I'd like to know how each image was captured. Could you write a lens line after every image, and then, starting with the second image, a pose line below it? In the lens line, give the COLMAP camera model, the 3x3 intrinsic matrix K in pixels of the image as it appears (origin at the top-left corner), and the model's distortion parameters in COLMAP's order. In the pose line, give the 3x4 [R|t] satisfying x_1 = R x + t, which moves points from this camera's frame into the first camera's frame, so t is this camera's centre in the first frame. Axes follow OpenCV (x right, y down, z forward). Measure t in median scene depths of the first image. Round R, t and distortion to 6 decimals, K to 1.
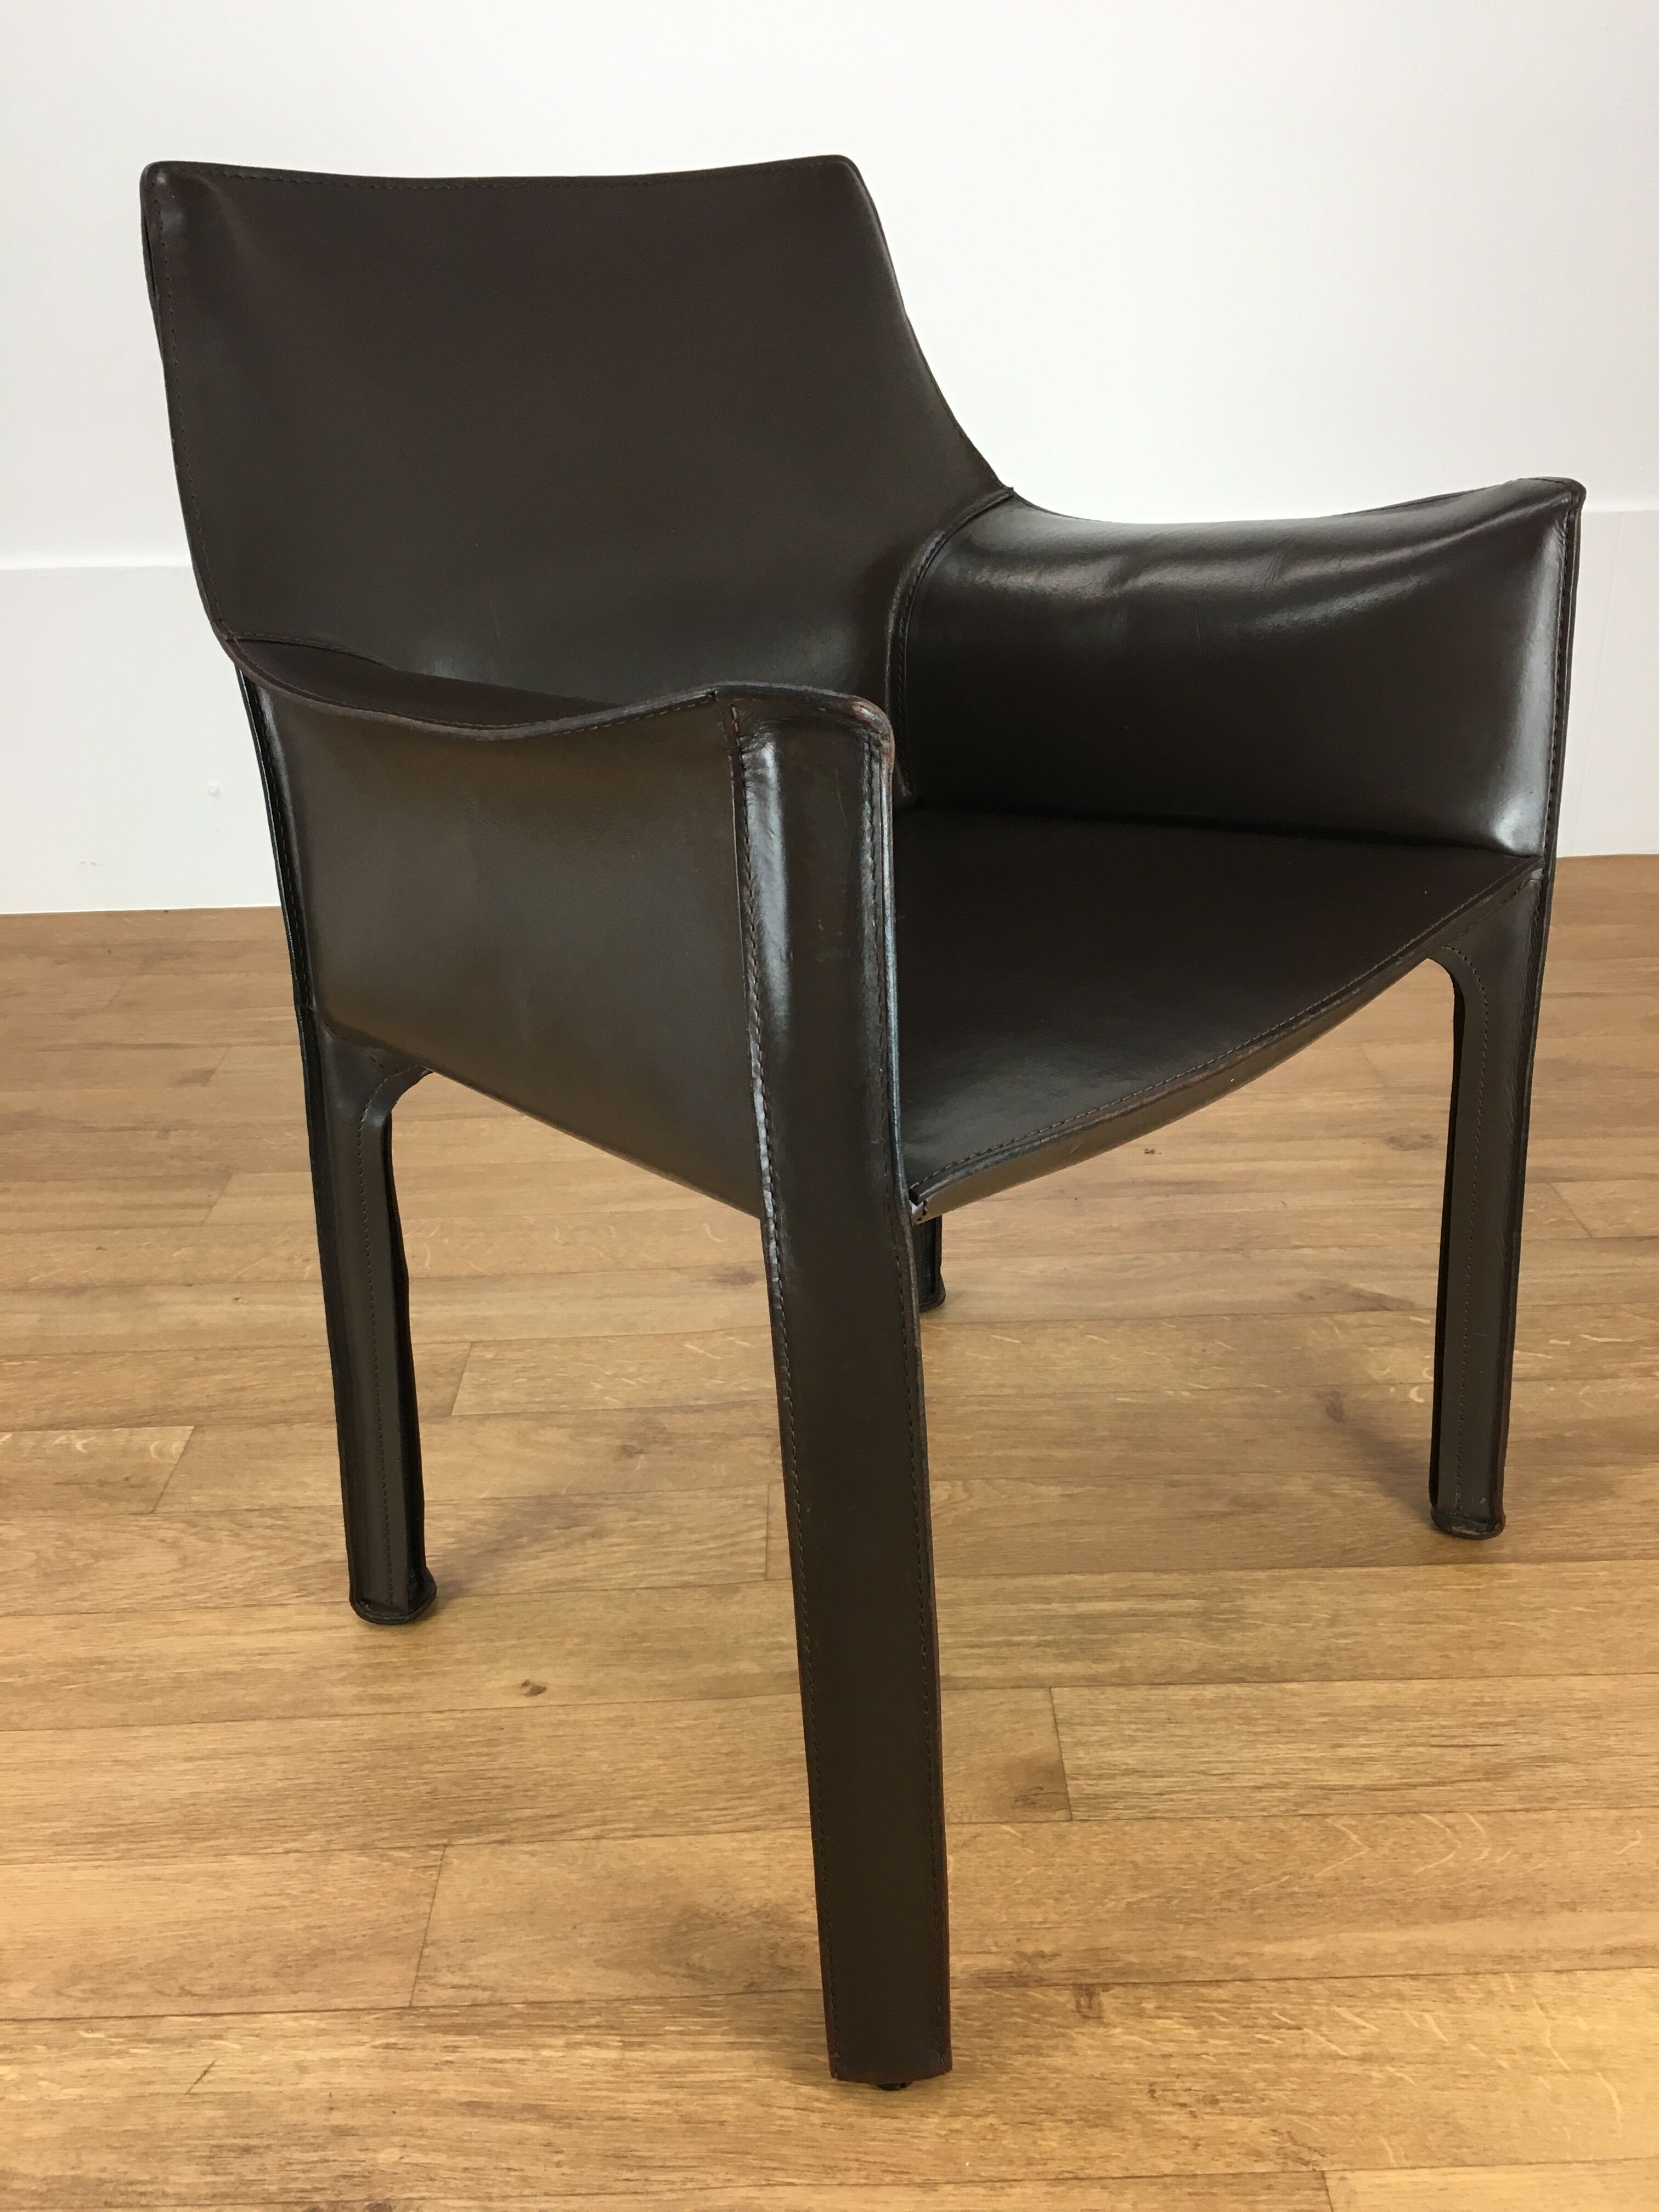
lens RADIAL K [[1895.9, 0, 829.6], [0, 1895.9, 1100.1], [0, 0, 1]] dist [0.072836, -0.125010]
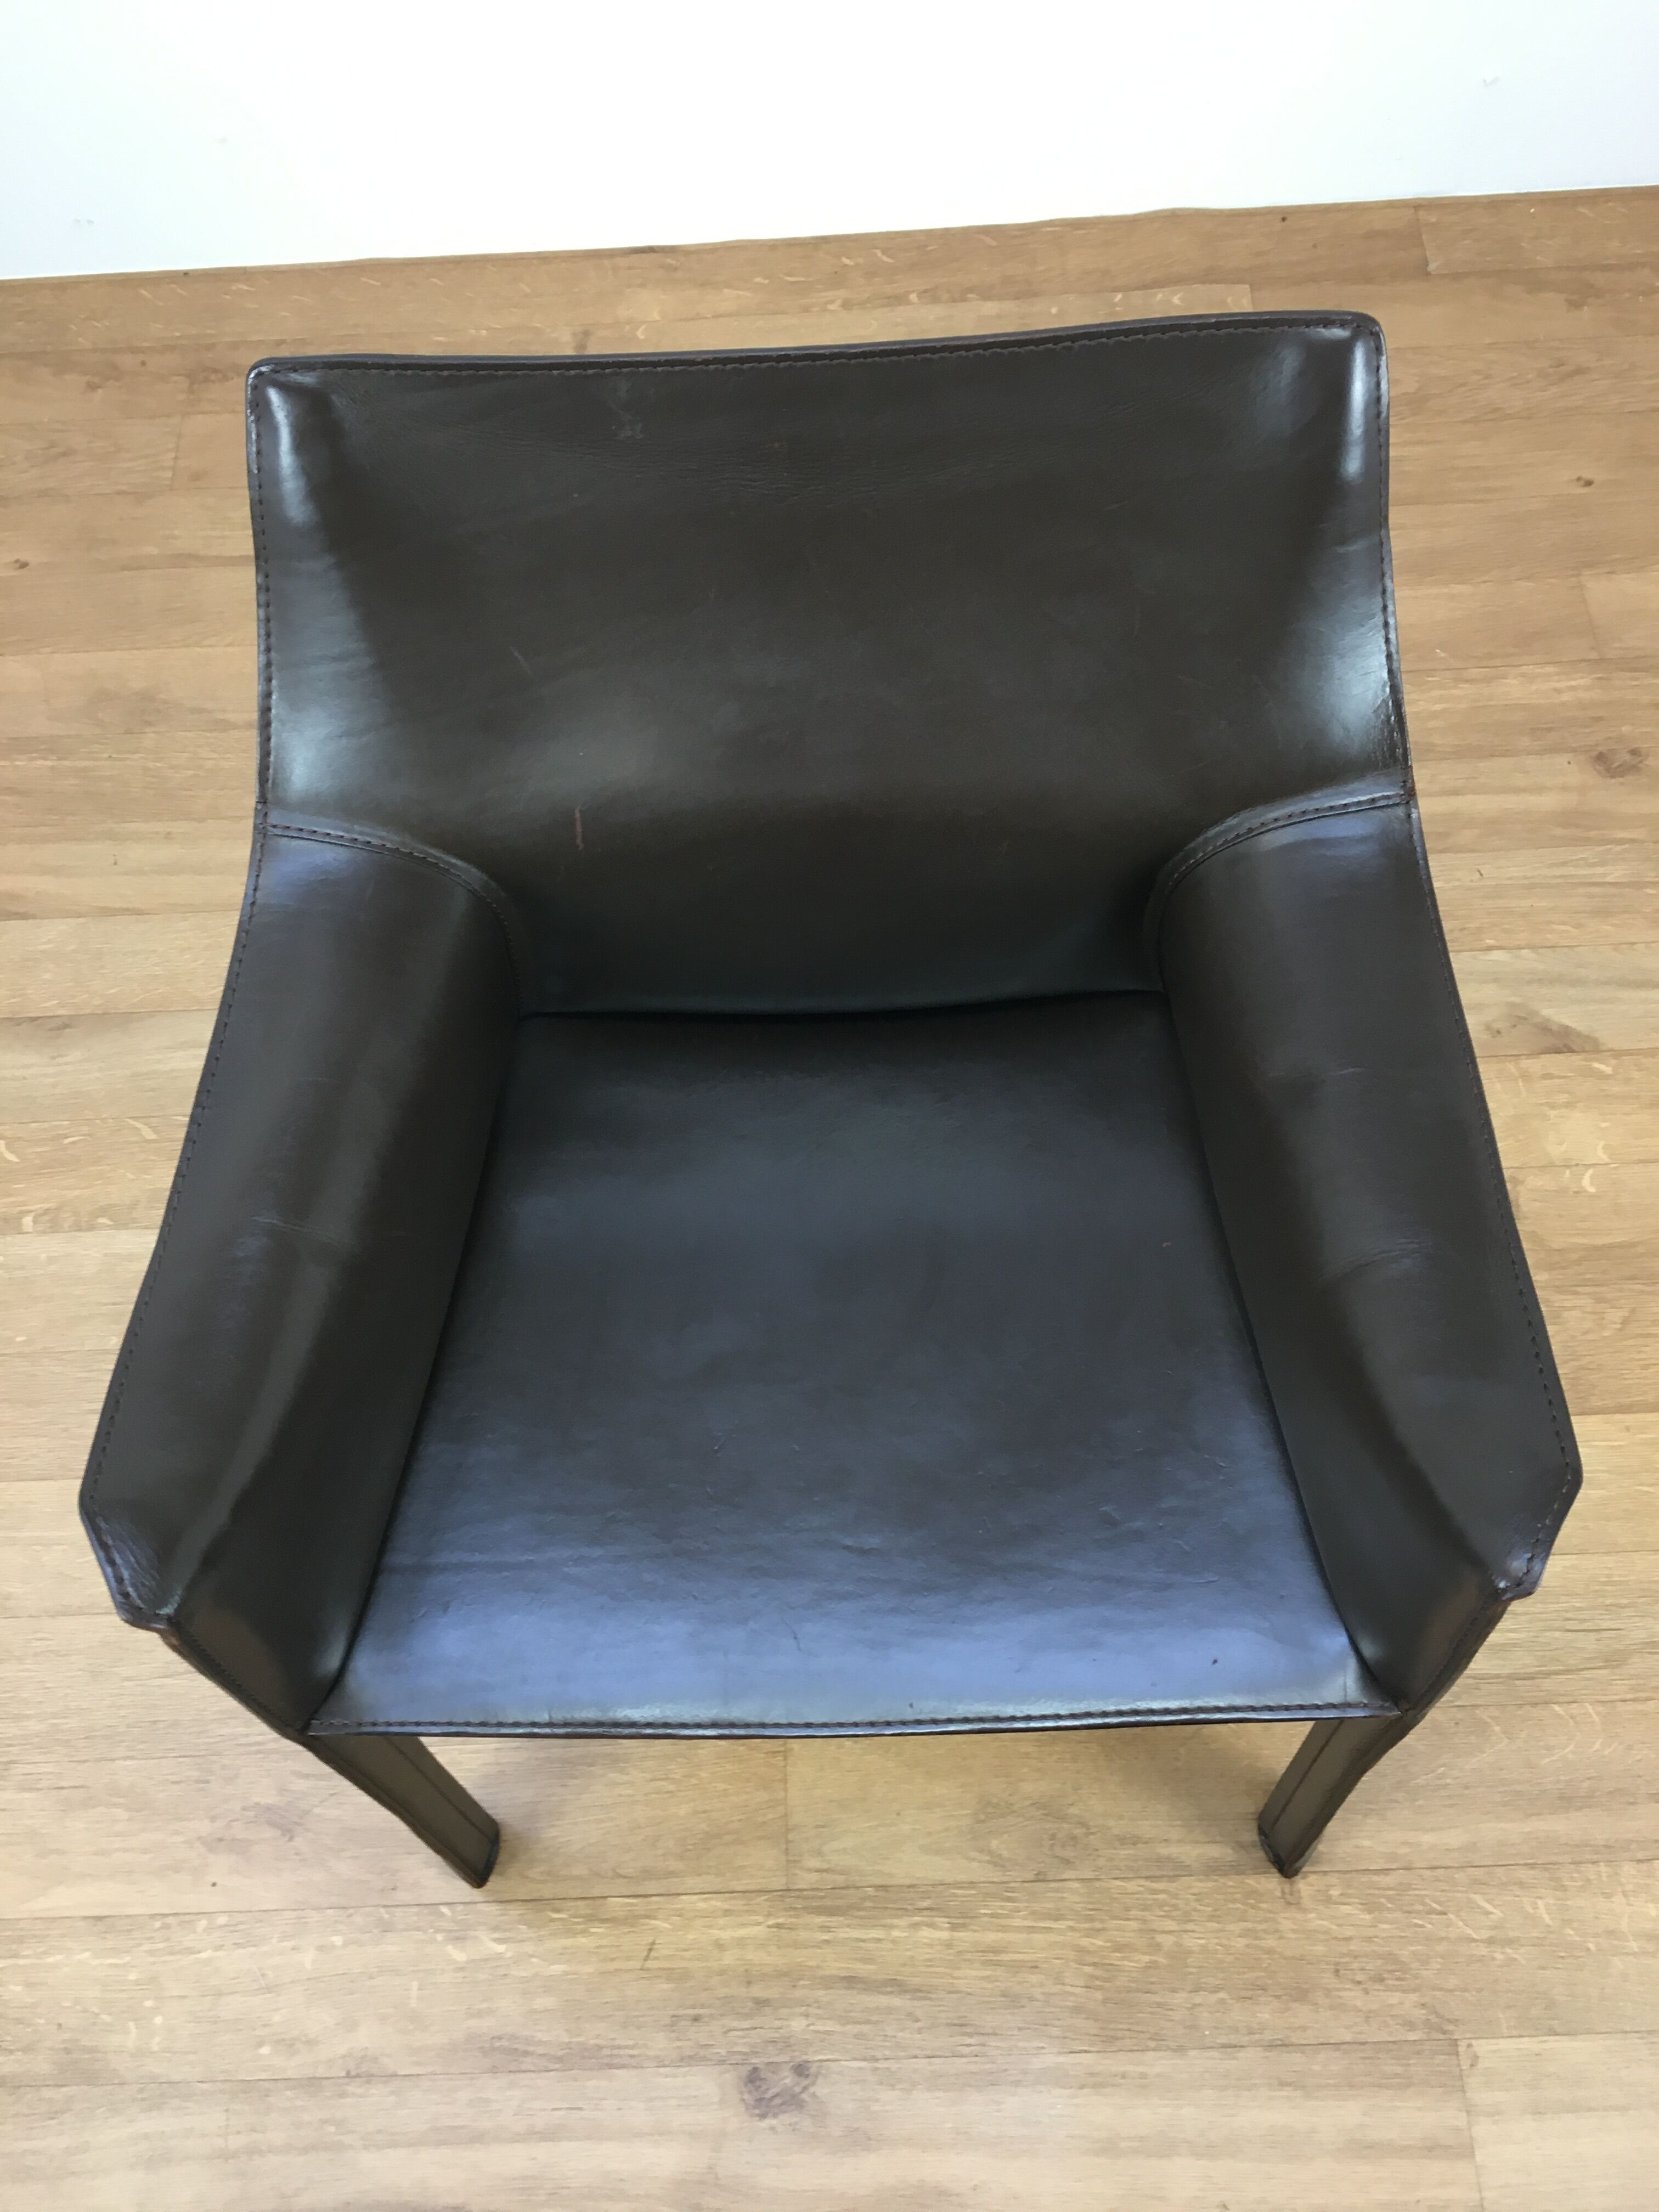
lens RADIAL K [[1895.9, 0, 828.5], [0, 1895.9, 1121.0], [0, 0, 1]] dist [0.072836, -0.125010]
pose [[0.999840, -0.017675, 0.002692, -0.149565], [0.012626, 0.804668, 0.593591, -0.624468], [-0.012658, -0.593462, 0.804762, 0.188486]]
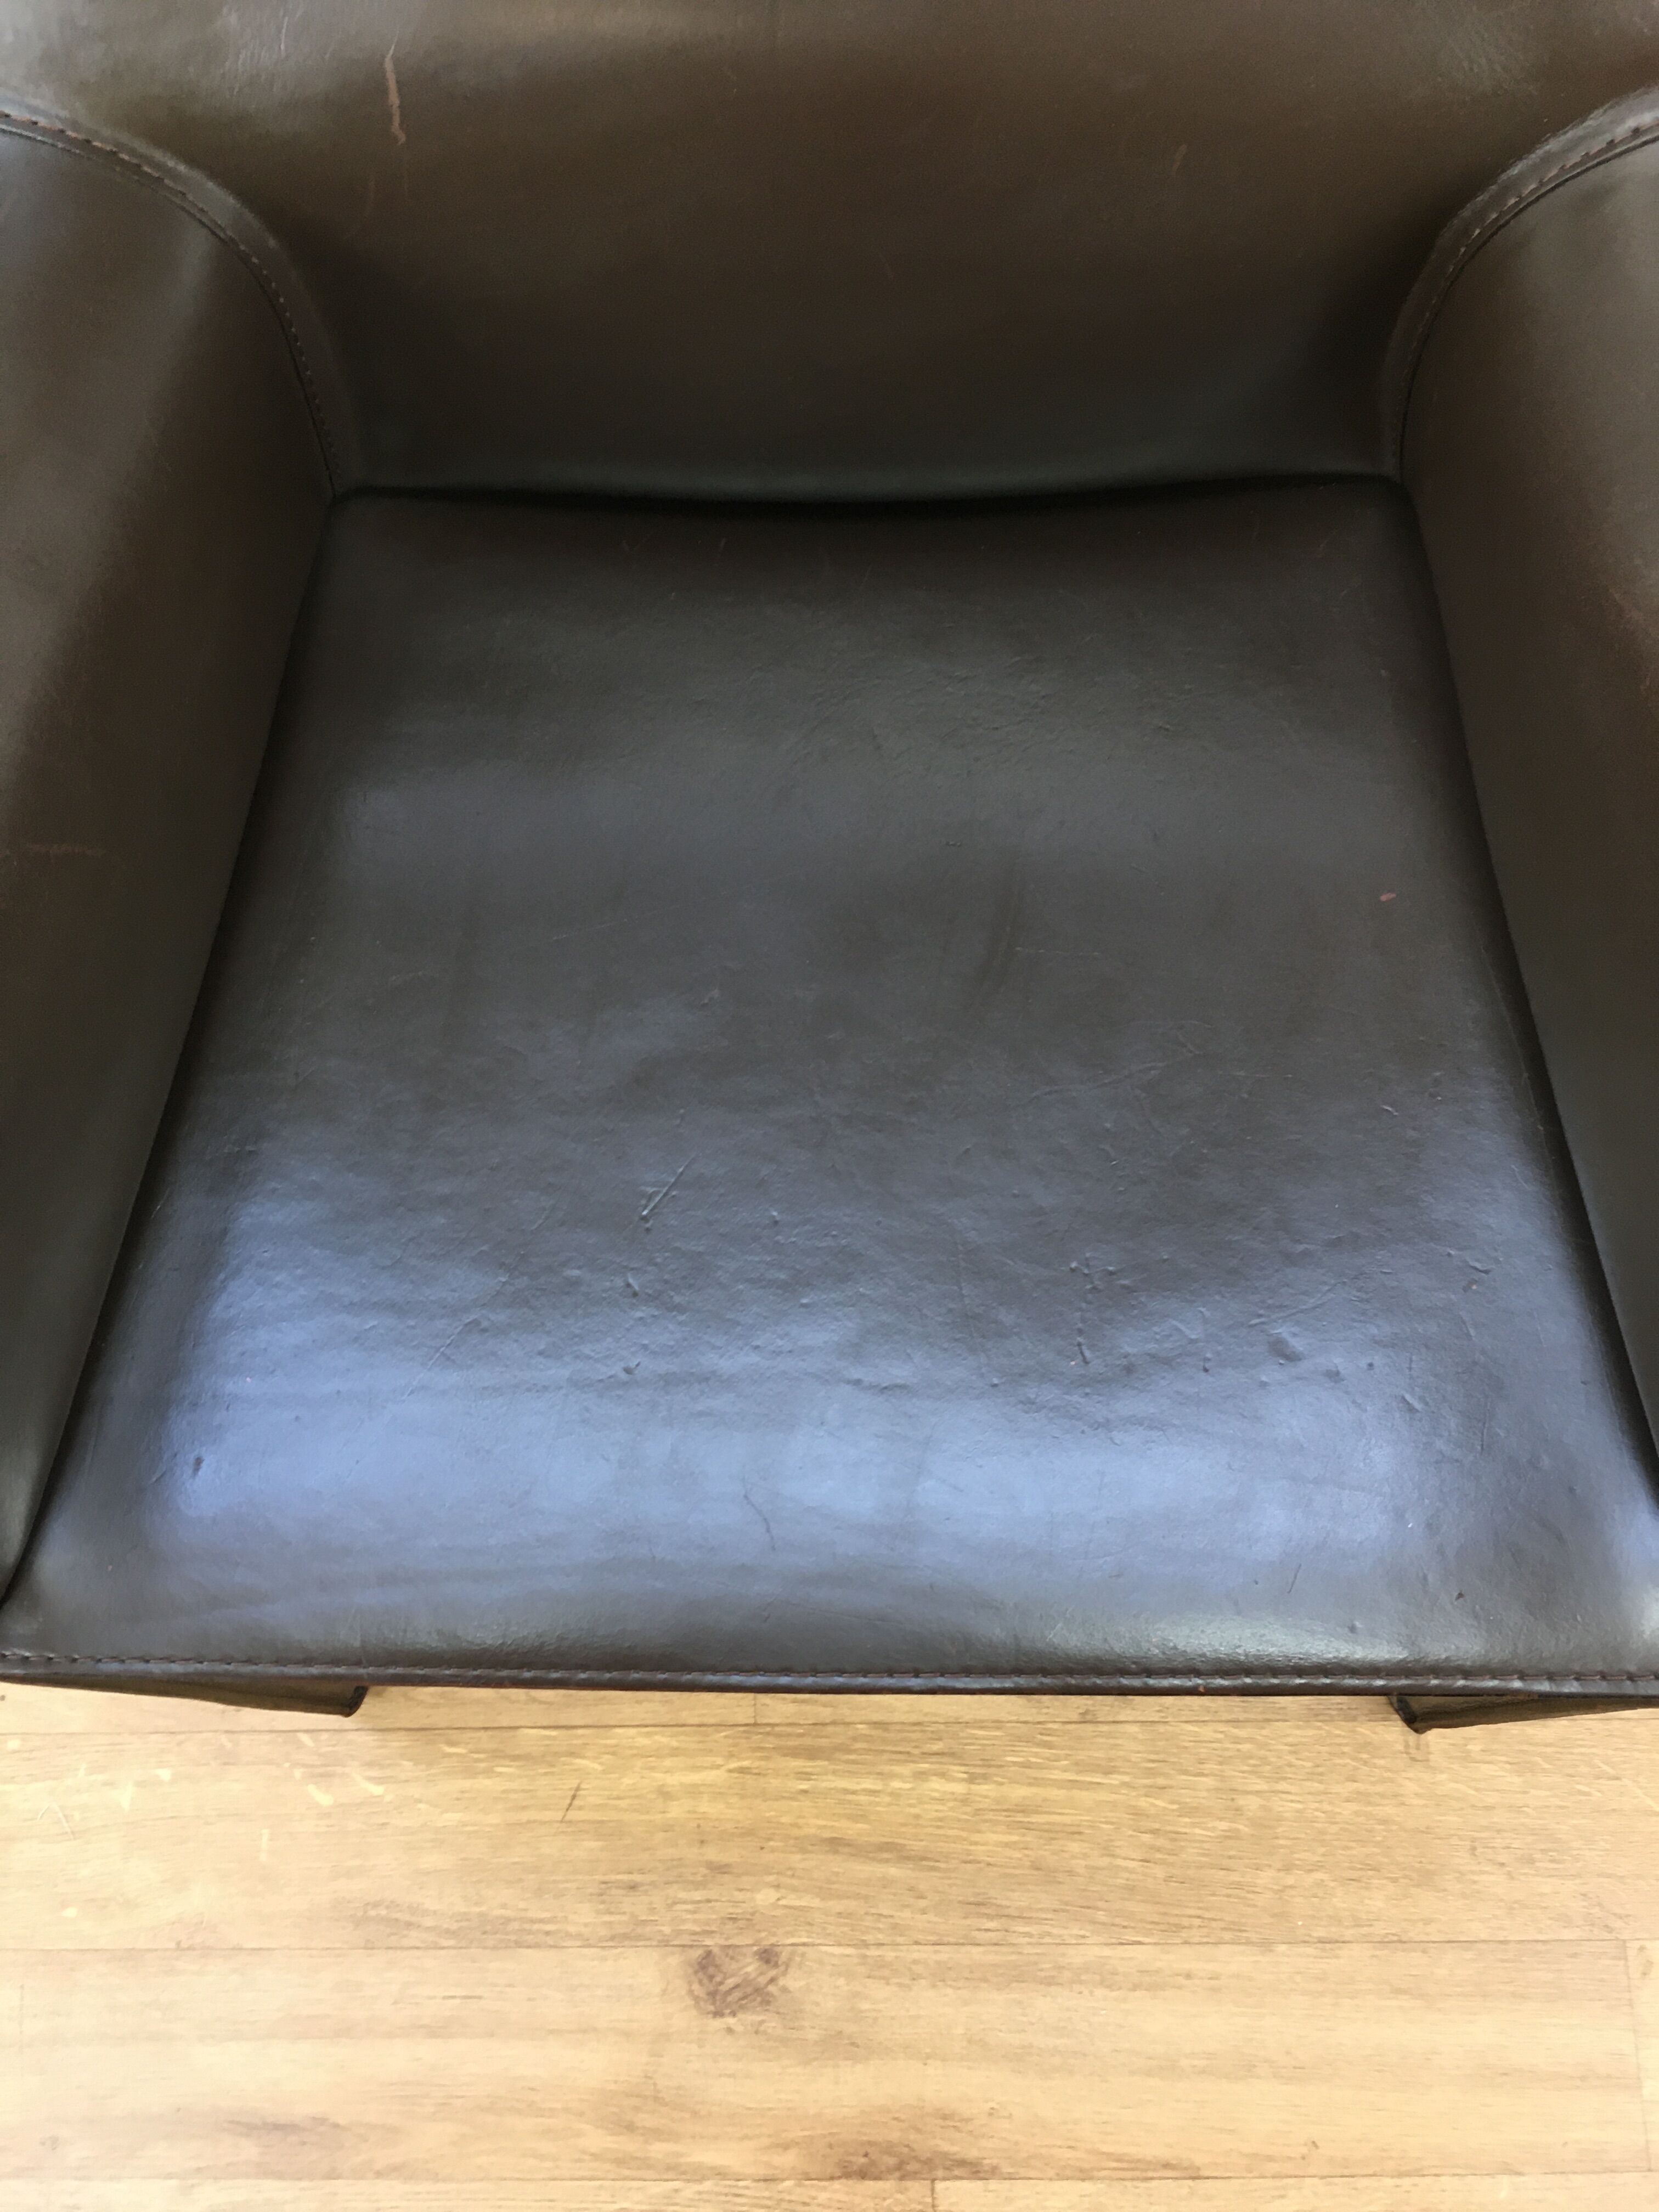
lens RADIAL K [[1895.9, 0, 824.3], [0, 1895.9, 1122.3], [0, 0, 1]] dist [0.072836, -0.125010]
pose [[0.999968, 0.005526, 0.005830, -0.153938], [-0.008030, 0.669760, 0.742534, -0.414247], [0.000198, -0.742557, 0.669783, 0.447403]]
